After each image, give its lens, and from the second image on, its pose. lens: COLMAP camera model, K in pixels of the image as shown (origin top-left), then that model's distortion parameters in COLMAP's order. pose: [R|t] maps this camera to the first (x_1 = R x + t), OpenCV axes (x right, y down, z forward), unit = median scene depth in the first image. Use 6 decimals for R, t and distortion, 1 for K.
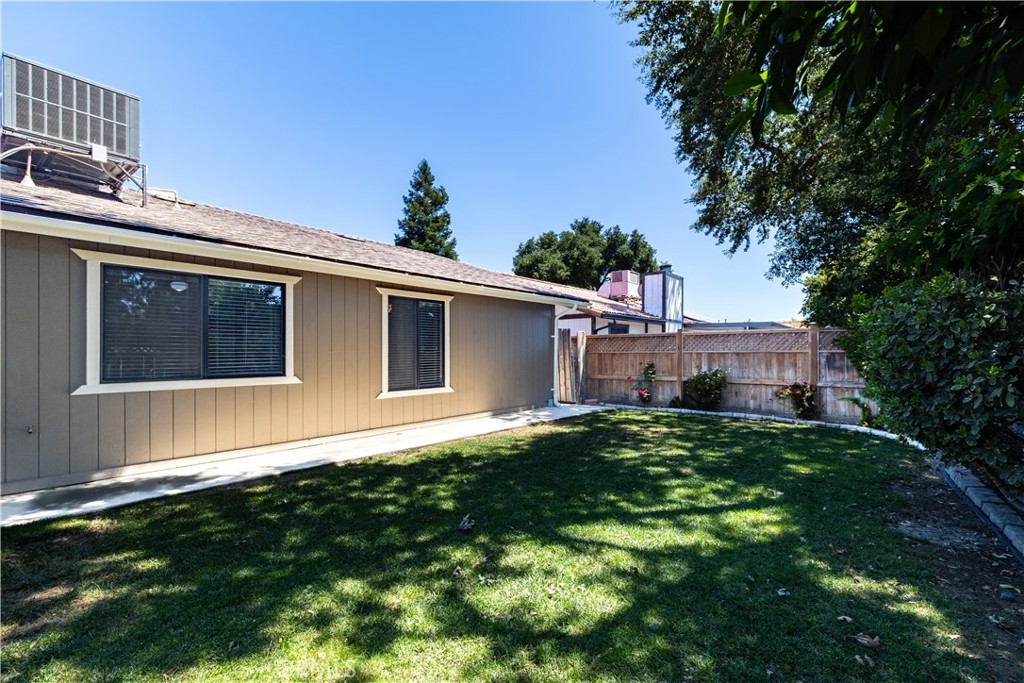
lens RADIAL K [[465.0, 0, 510.5], [0, 465.0, 350.8], [0, 0, 1]] dist [-0.010035, -0.000525]
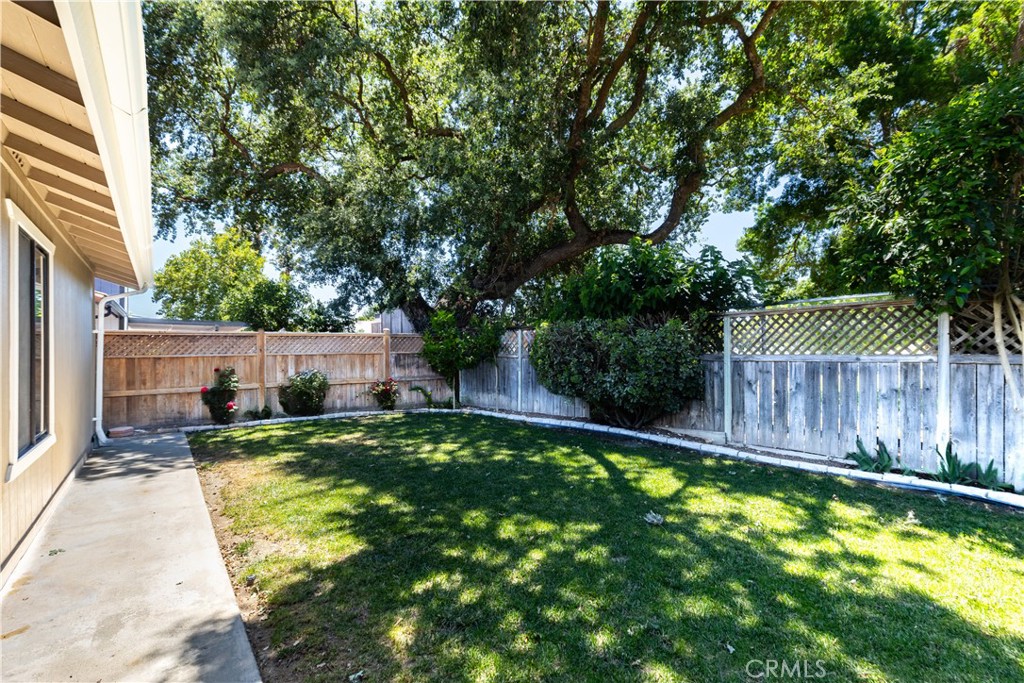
lens RADIAL K [[465.0, 0, 510.1], [0, 465.0, 339.1], [0, 0, 1]] dist [-0.010035, -0.000525]
pose [[0.261840, 0.016515, 0.964970, -0.995156], [0.007474, 0.999789, -0.019139, -0.020616], [-0.965082, 0.012223, 0.261662, 0.841096]]
